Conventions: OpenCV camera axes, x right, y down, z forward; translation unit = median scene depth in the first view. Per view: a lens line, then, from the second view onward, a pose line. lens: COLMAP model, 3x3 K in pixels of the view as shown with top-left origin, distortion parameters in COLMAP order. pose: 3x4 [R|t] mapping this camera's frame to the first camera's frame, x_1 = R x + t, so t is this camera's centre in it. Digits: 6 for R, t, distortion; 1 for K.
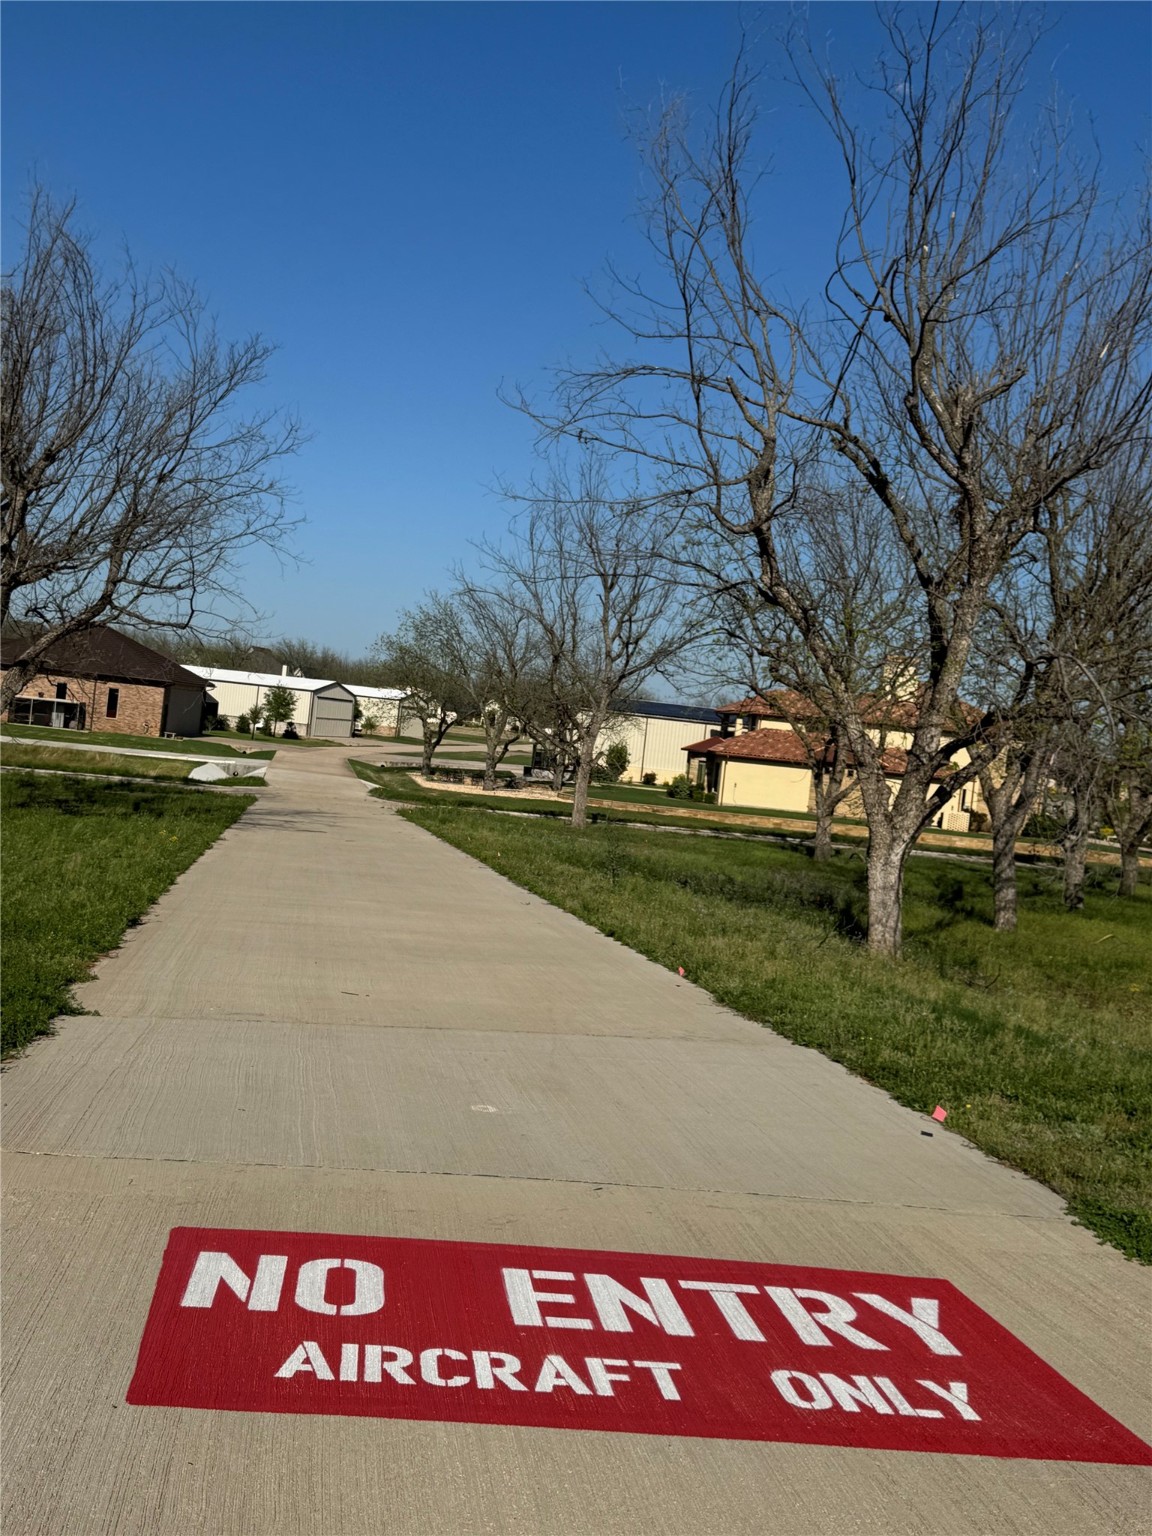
lens RADIAL K [[1606.5, 0, 576.0], [0, 1606.5, 768.0], [0, 0, 1]] dist [0.152475, -0.322319]
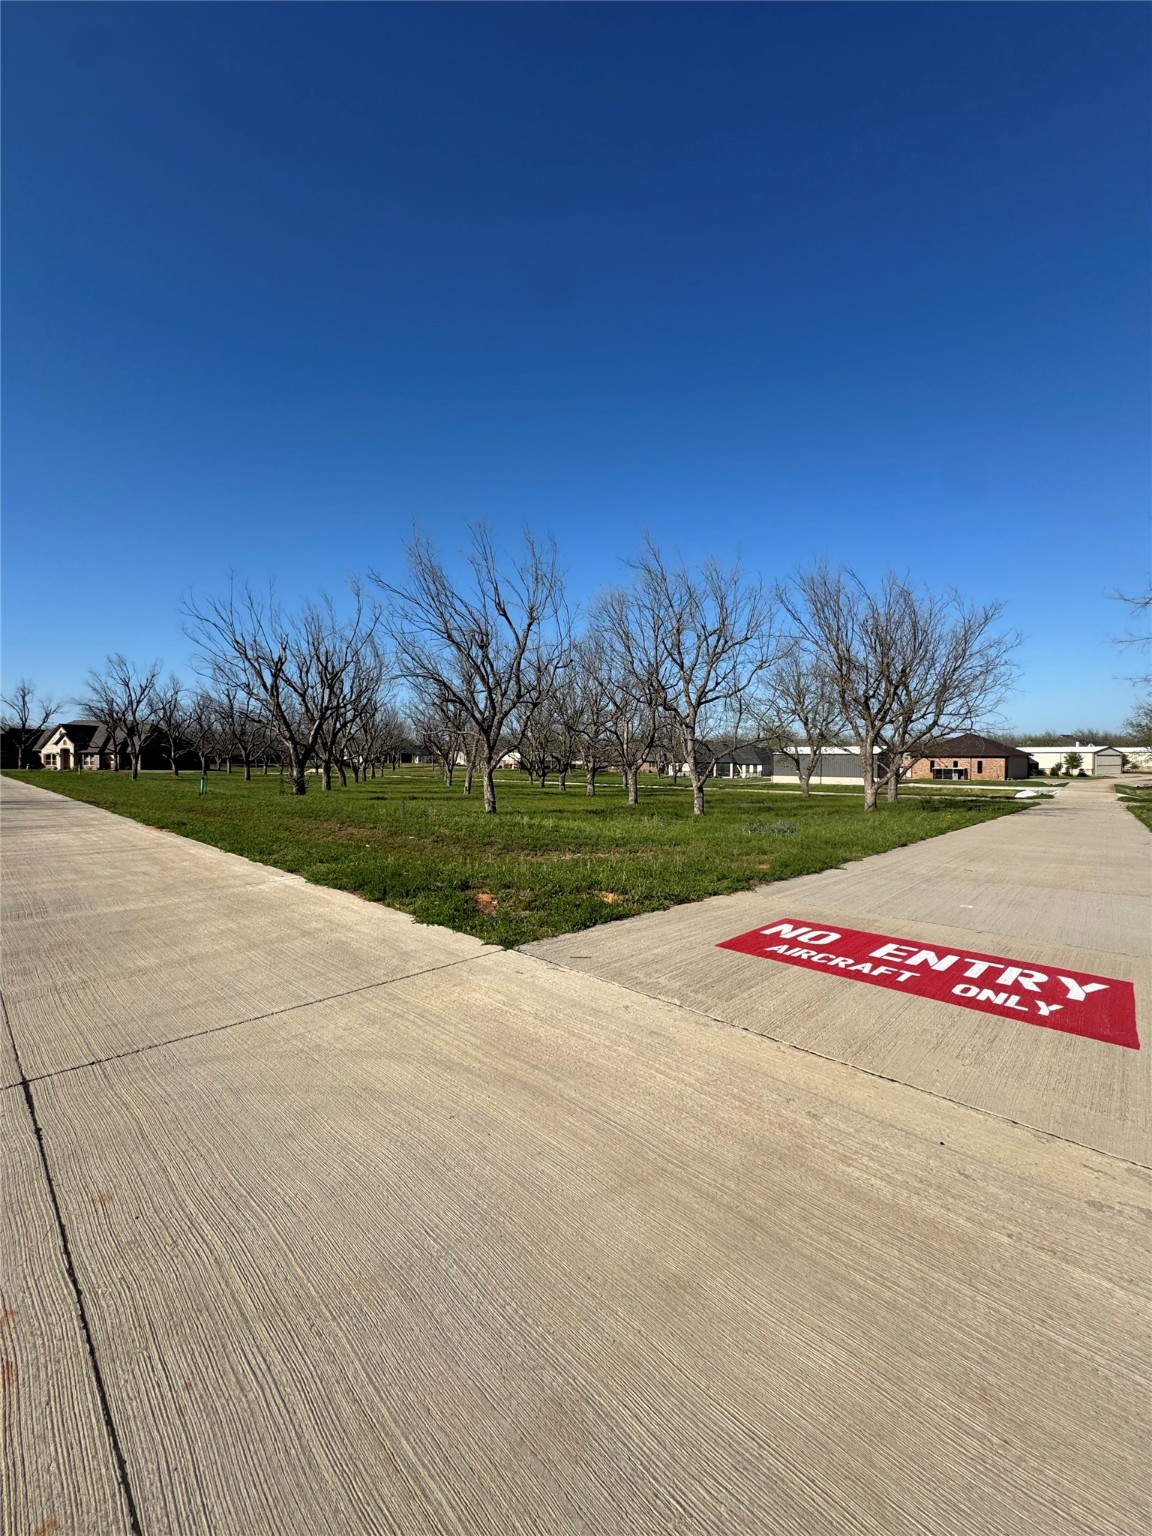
lens RADIAL K [[613.4, 0, 576.0], [0, 613.4, 768.0], [0, 0, 1]] dist [0.000703, 0.000053]
pose [[0.638415, -0.090618, -0.764339, 0.431688], [0.047268, 0.995787, -0.078577, 0.074146], [0.768240, 0.014036, 0.640008, -0.055762]]
